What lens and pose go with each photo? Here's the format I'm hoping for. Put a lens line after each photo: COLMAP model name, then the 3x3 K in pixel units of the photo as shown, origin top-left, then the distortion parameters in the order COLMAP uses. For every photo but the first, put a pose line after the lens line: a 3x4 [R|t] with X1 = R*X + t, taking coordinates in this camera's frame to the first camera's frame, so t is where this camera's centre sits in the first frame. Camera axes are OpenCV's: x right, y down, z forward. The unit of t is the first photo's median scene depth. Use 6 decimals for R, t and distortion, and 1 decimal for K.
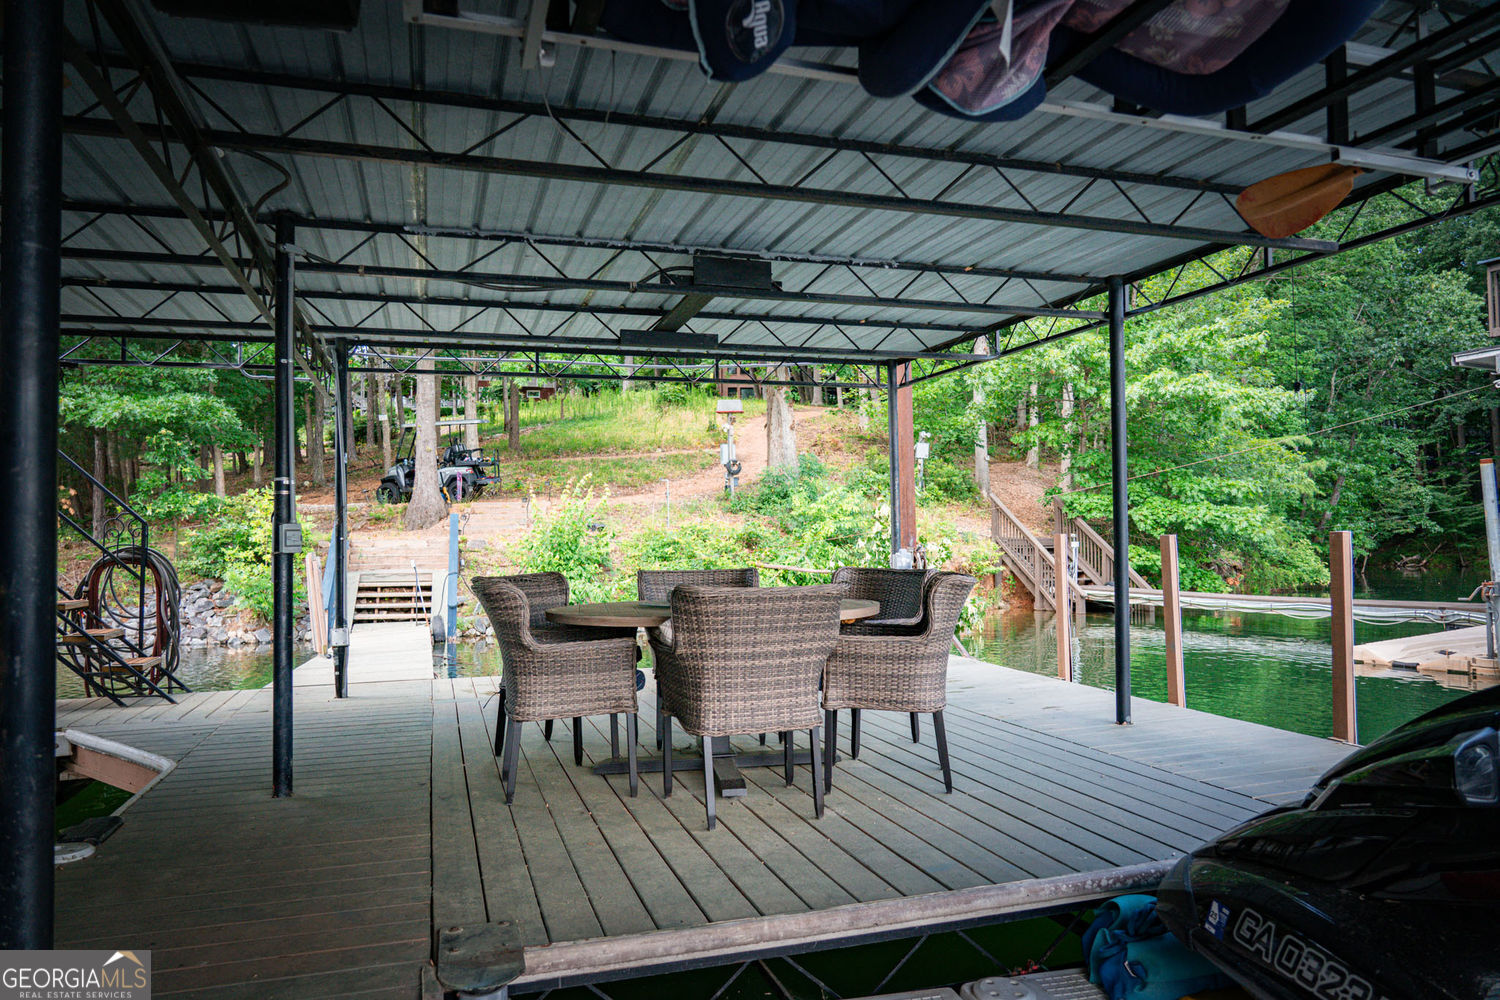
lens RADIAL K [[1003.5, 0, 750.0], [0, 1003.5, 500.0], [0, 0, 1]] dist [-0.008354, -0.001976]
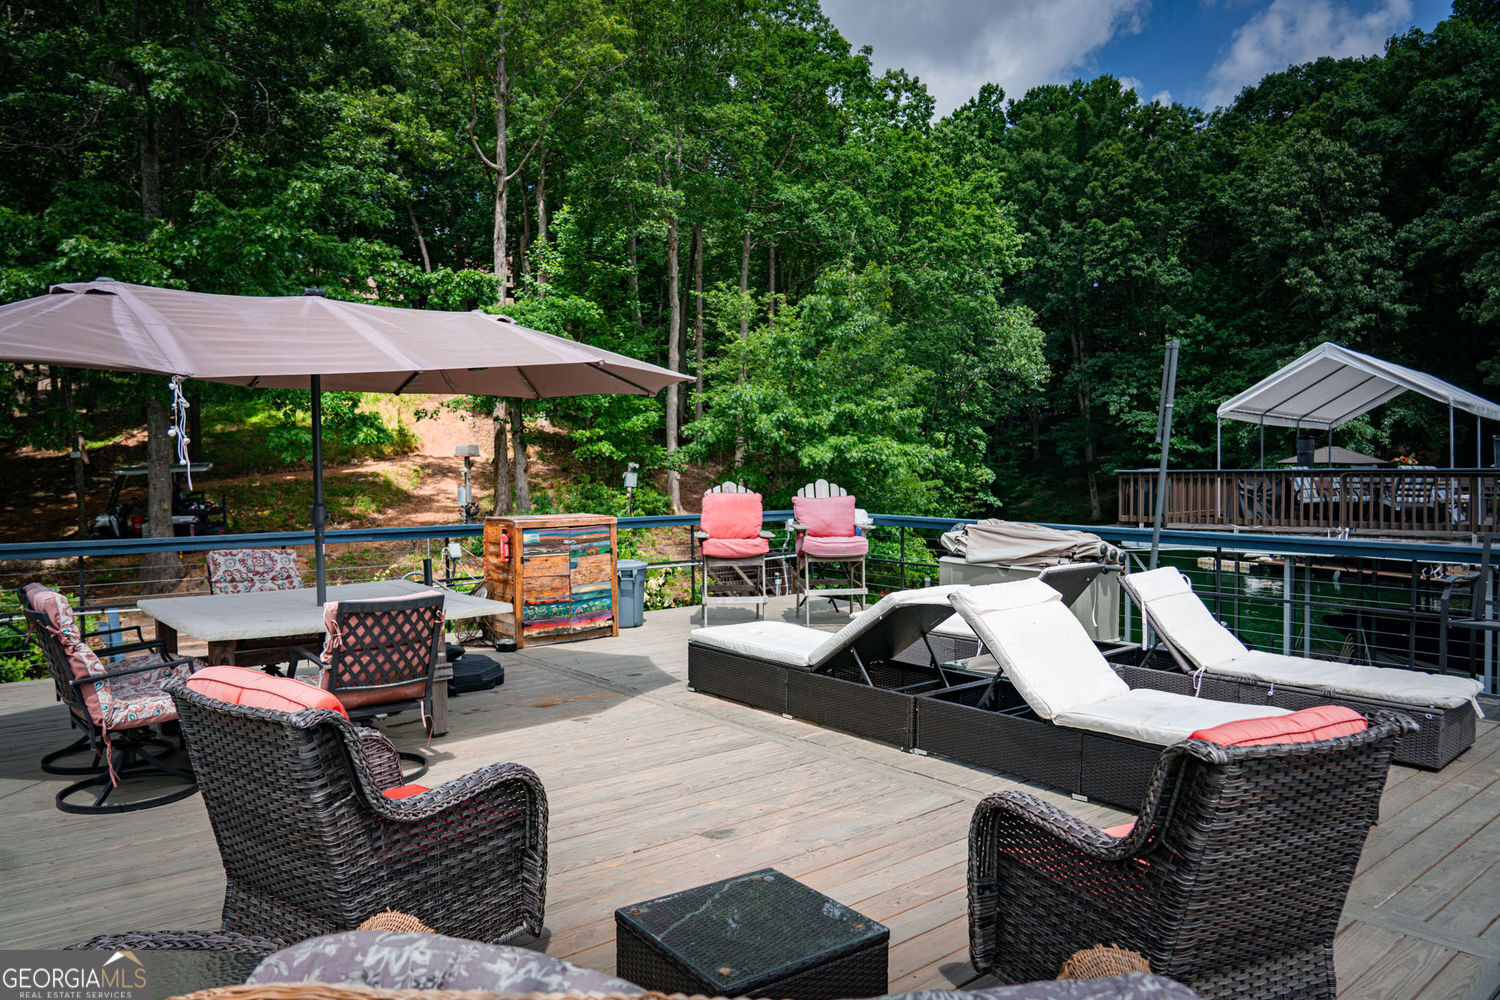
lens RADIAL K [[1003.5, 0, 750.0], [0, 1003.5, 500.0], [0, 0, 1]] dist [-0.008354, -0.001976]
pose [[0.932669, 0.005701, 0.360689, -0.102040], [-0.022026, 0.998910, 0.041166, -0.075455], [-0.360061, -0.046338, 0.931777, -0.068529]]
